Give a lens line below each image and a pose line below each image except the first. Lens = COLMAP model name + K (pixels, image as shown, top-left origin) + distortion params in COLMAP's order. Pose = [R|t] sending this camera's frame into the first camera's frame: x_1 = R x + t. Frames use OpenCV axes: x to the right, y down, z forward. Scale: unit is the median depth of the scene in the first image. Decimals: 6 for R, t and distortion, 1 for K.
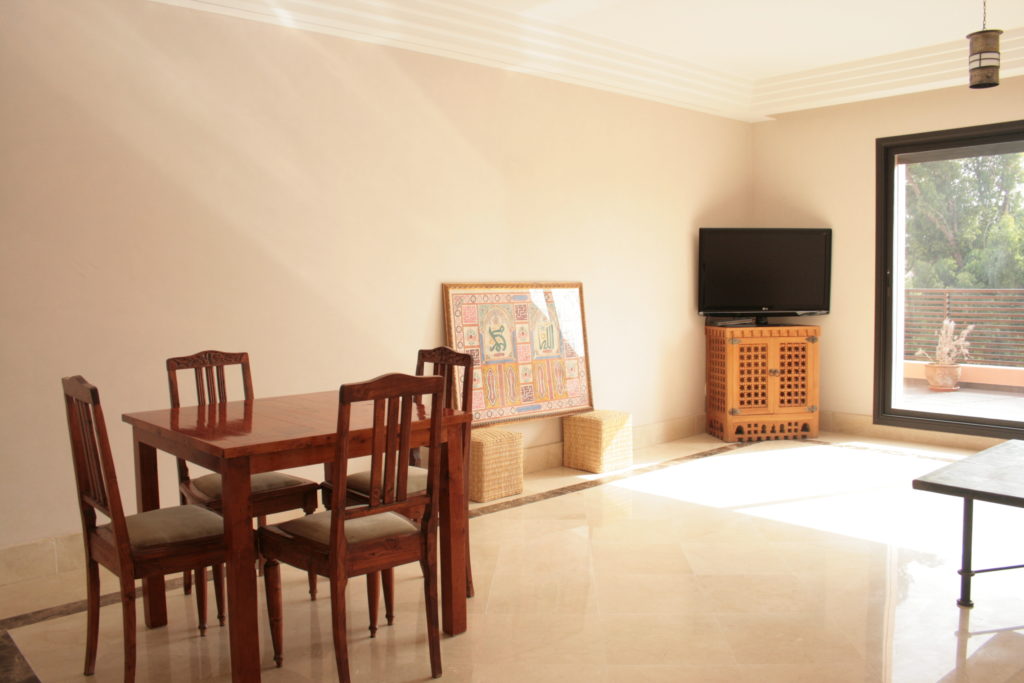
lens RADIAL K [[850.4, 0, 513.0], [0, 850.4, 344.3], [0, 0, 1]] dist [-0.158843, 0.126451]
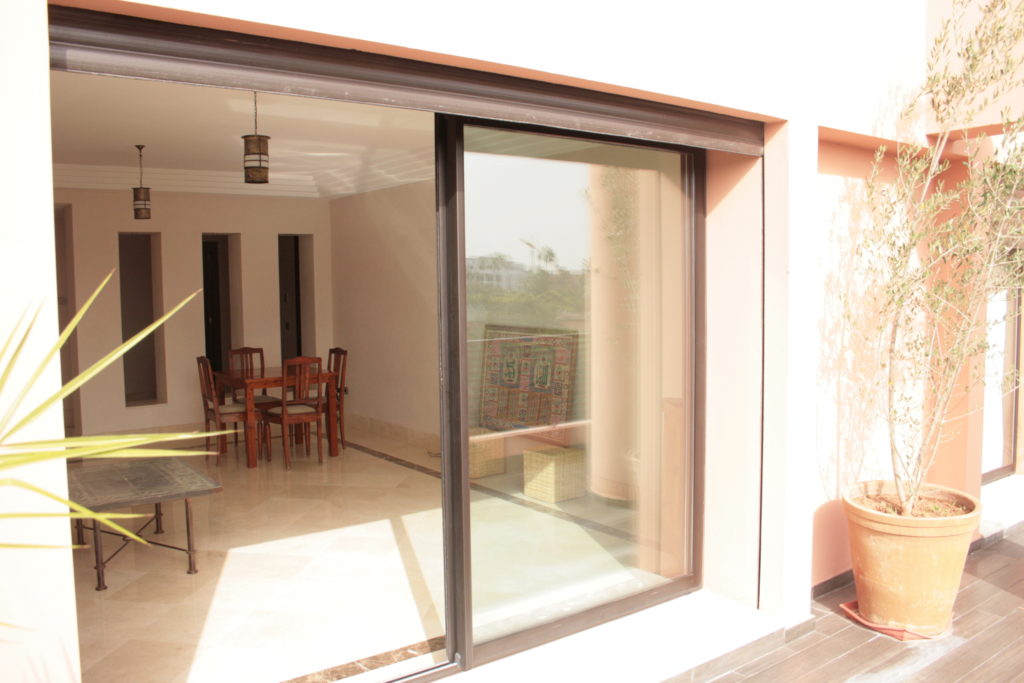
lens RADIAL K [[850.4, 0, 502.2], [0, 850.4, 337.4], [0, 0, 1]] dist [-0.158843, 0.126451]
pose [[-0.083997, 0.099352, -0.991501, 1.309808], [-0.043568, 0.993699, 0.103264, -0.193760], [0.995513, 0.051872, -0.079139, 1.091568]]
